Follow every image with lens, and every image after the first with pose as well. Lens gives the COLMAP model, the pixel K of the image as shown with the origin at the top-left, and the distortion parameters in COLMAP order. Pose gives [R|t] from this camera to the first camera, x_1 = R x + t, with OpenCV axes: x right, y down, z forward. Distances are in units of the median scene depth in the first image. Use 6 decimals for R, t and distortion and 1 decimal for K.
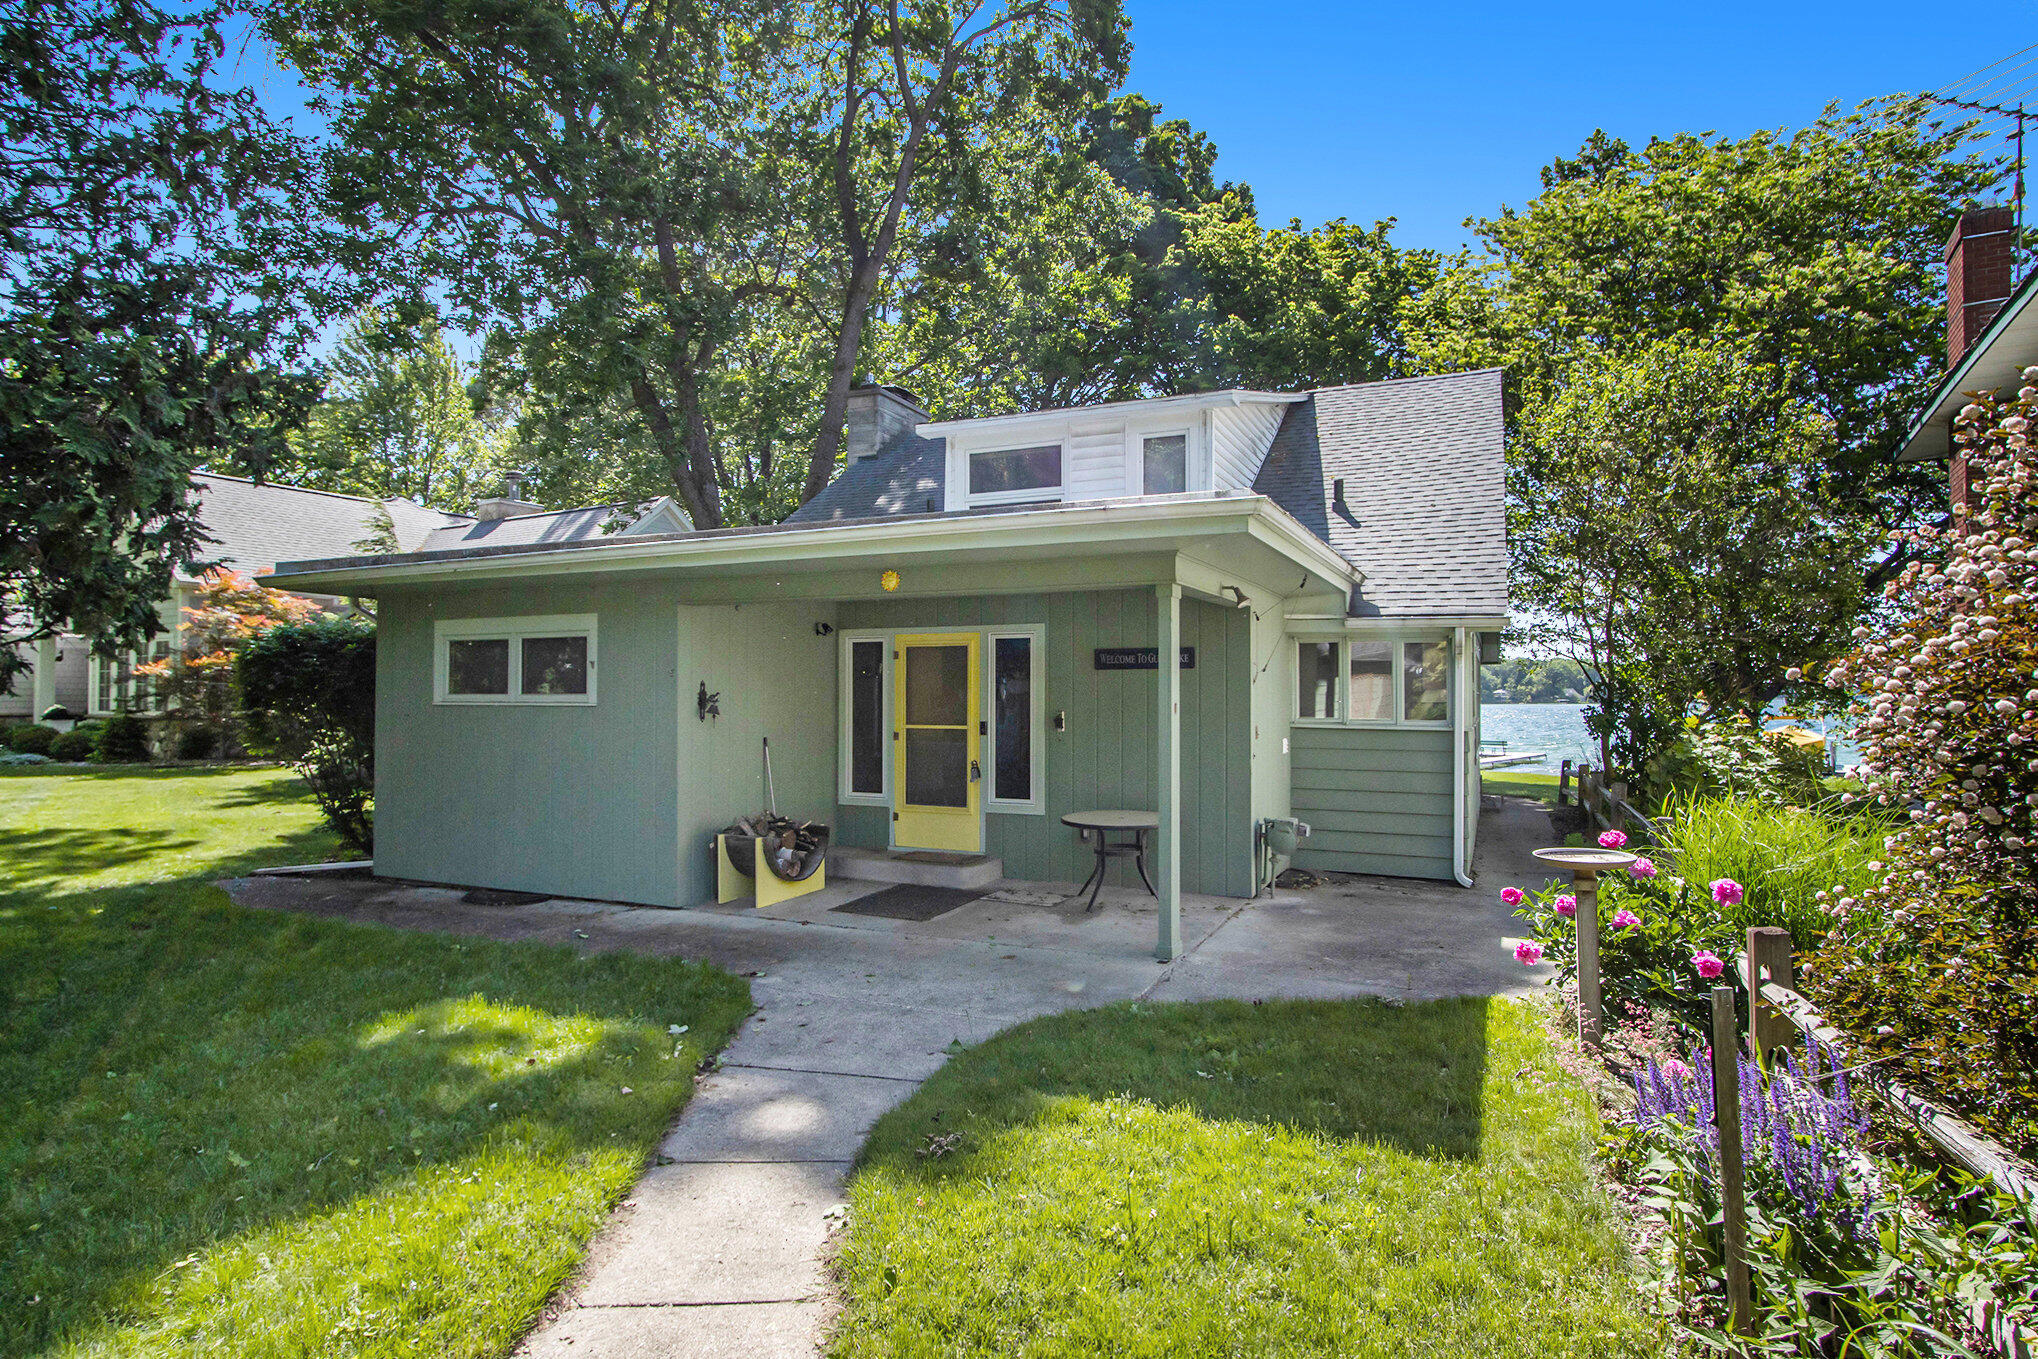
lens RADIAL K [[1076.0, 0, 1019.0], [0, 1076.0, 679.5], [0, 0, 1]] dist [-0.001266, -0.000296]
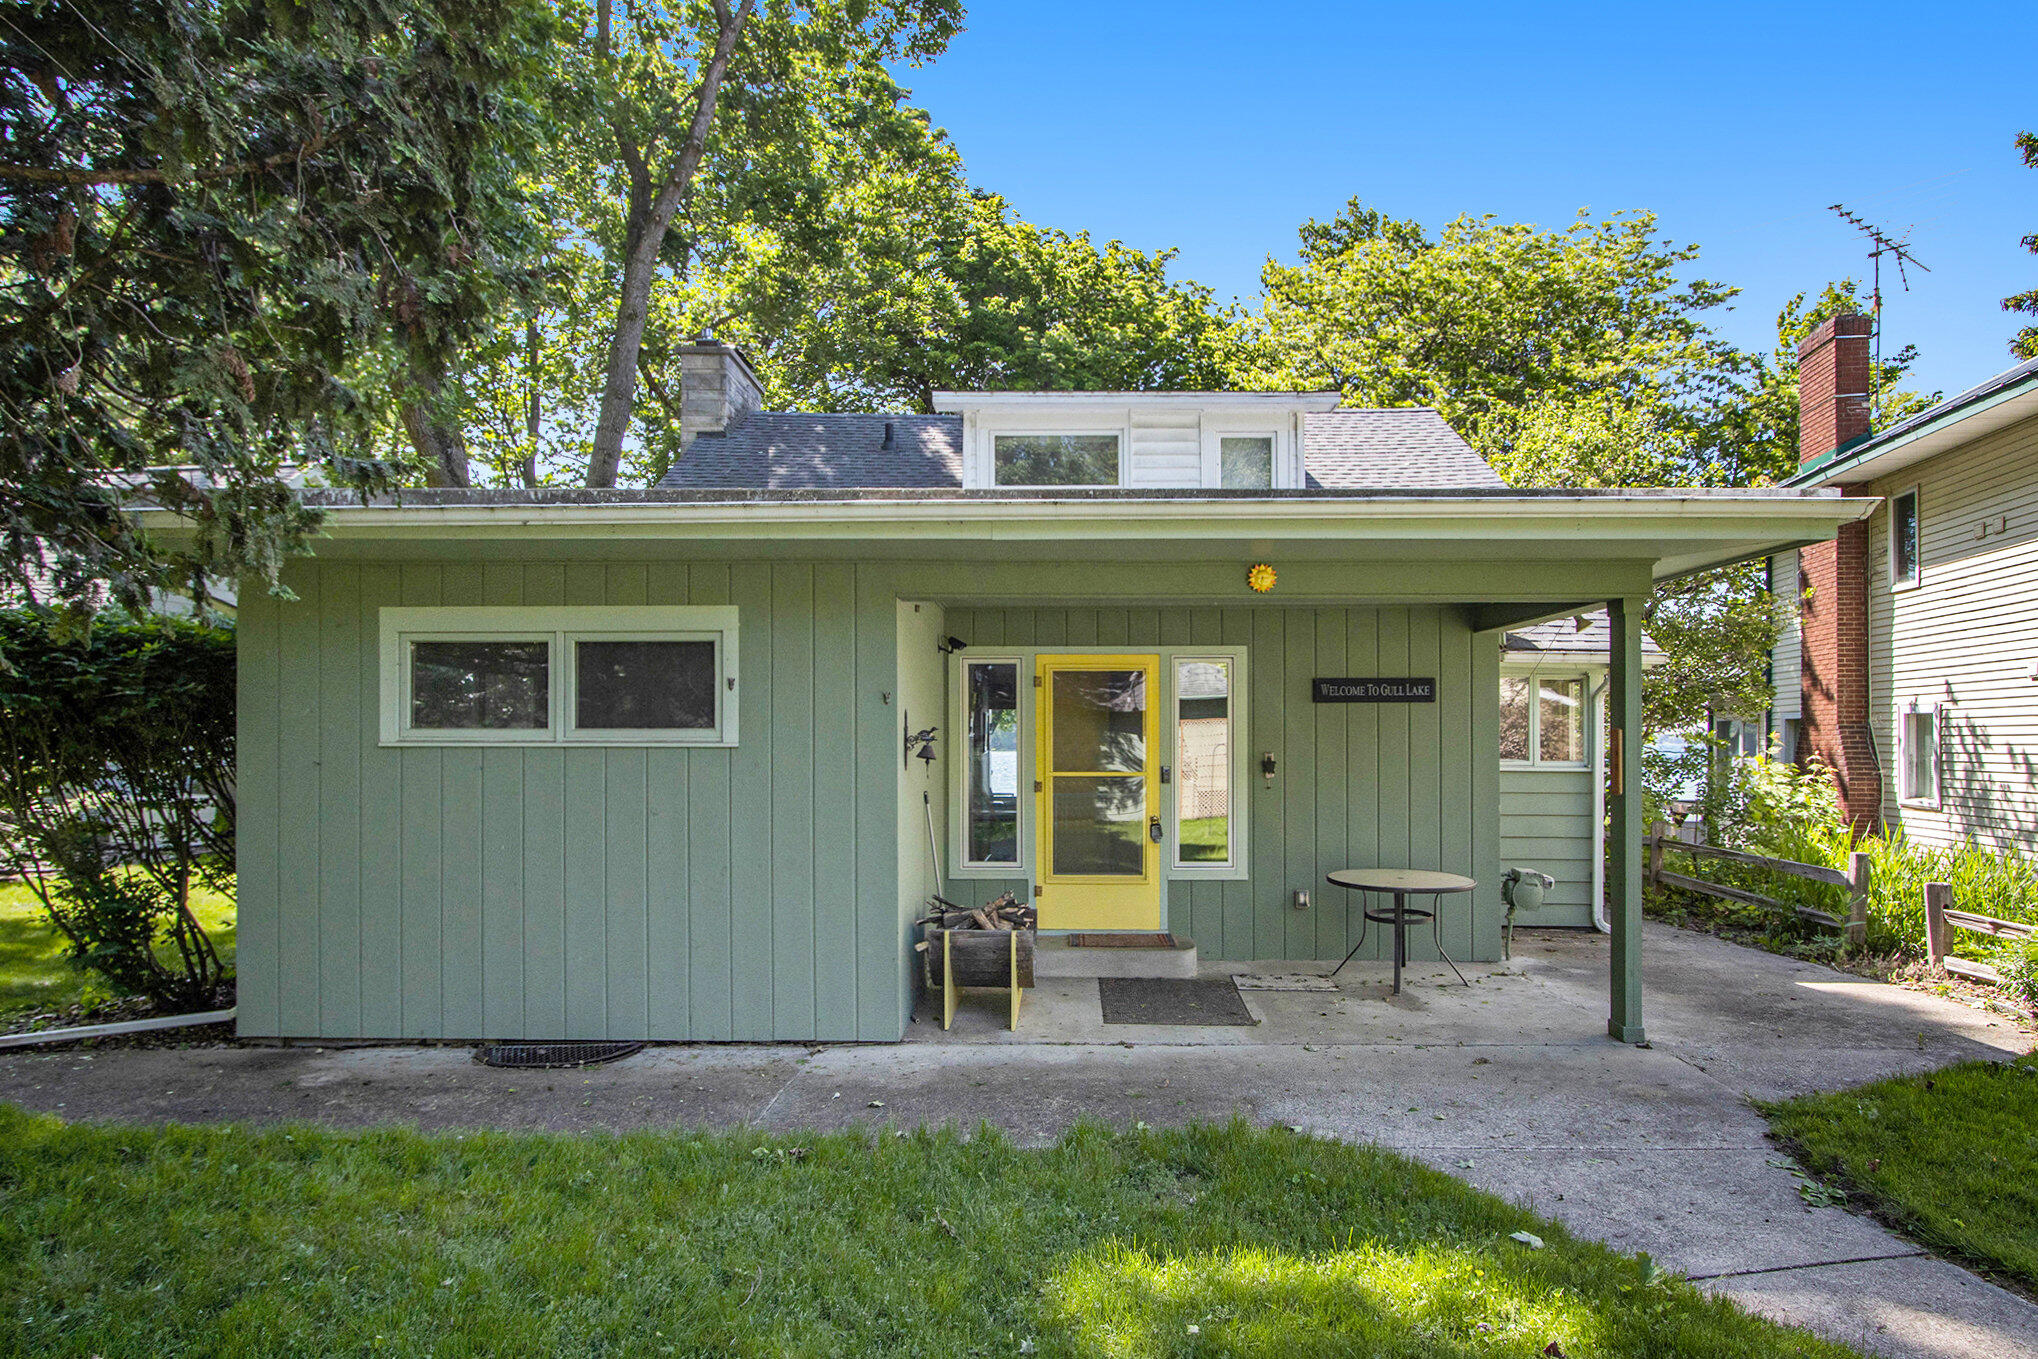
lens RADIAL K [[1138.1, 0, 1019.3], [0, 1138.1, 739.8], [0, 0, 1]] dist [-0.001635, -0.000088]
pose [[0.917219, 0.000572, 0.398382, -0.473397], [-0.005140, 0.999933, 0.010399, 0.011176], [-0.398350, -0.011586, 0.917161, 0.271258]]
